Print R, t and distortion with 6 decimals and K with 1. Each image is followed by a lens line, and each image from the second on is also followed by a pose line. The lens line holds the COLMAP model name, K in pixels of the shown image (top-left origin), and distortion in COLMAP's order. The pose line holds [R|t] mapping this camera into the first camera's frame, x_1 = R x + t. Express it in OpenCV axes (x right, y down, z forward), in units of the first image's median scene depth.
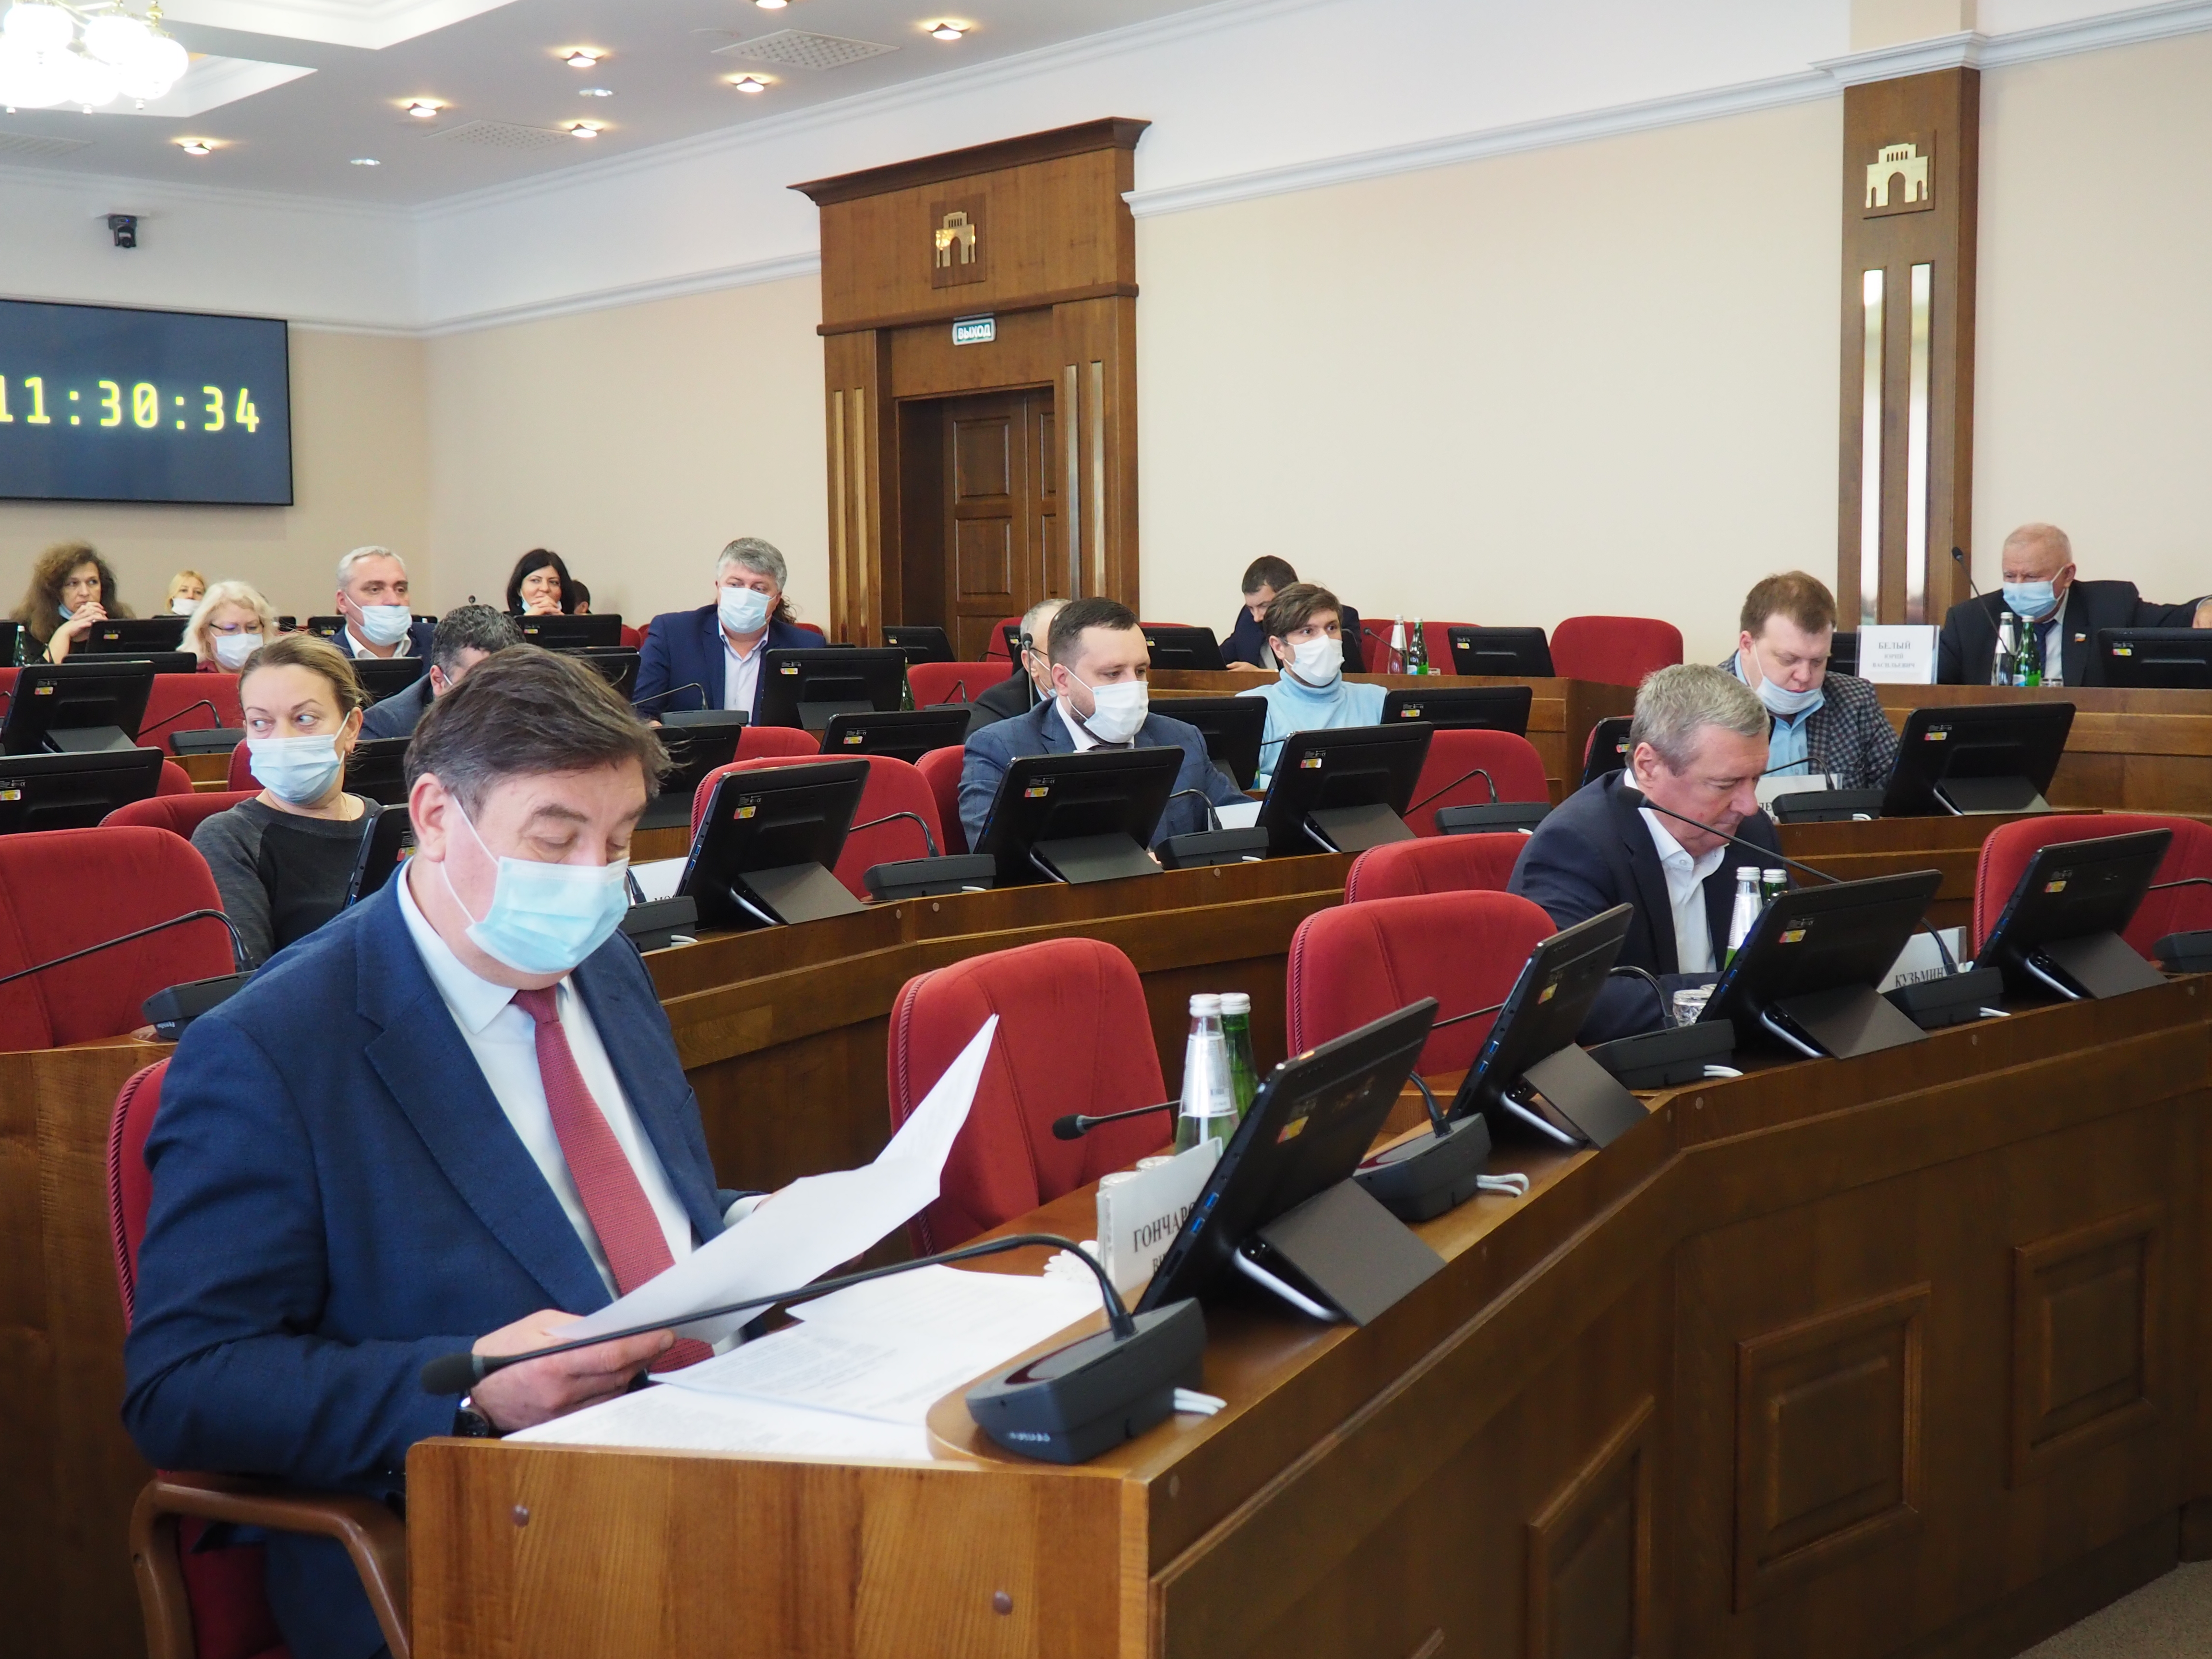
lens RADIAL K [[2588.9, 0, 1106.0], [0, 2588.9, 829.5], [0, 0, 1]] dist [0.014188, -0.020145]
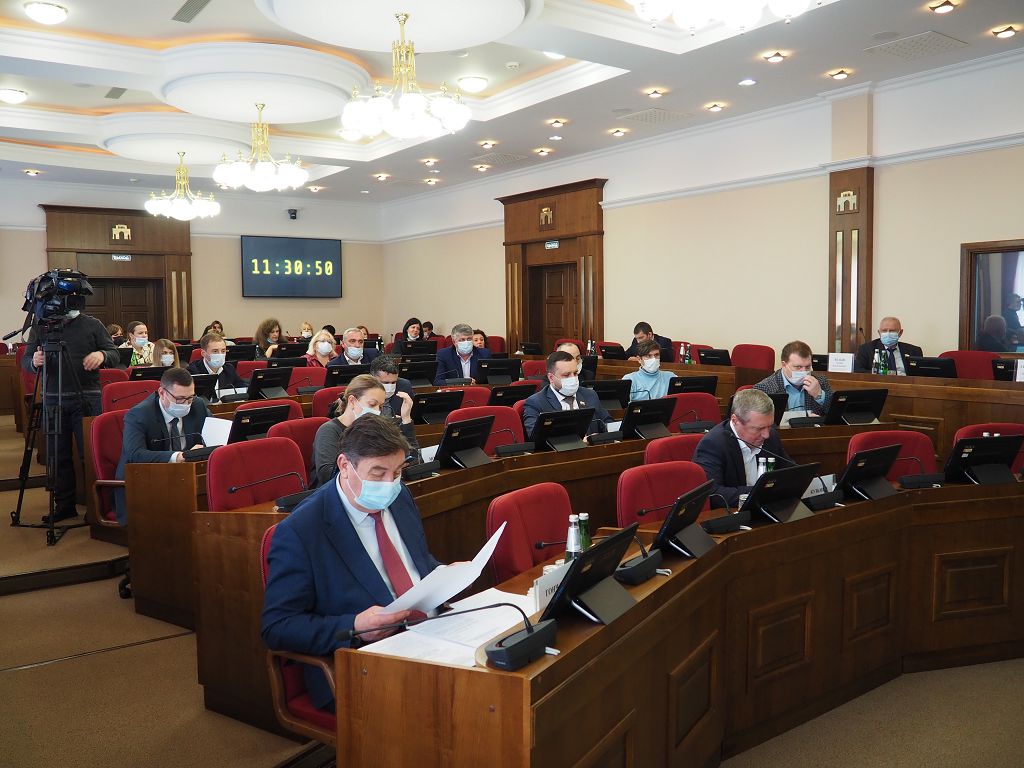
lens RADIAL K [[843.6, 0, 512.0], [0, 843.6, 384.0], [0, 0, 1]] dist [-0.058851, 0.003104]
pose [[0.994108, 0.008671, -0.108044, 0.047710], [-0.009544, 0.999926, -0.007571, -0.061709], [0.107971, 0.008557, 0.994117, -0.063010]]
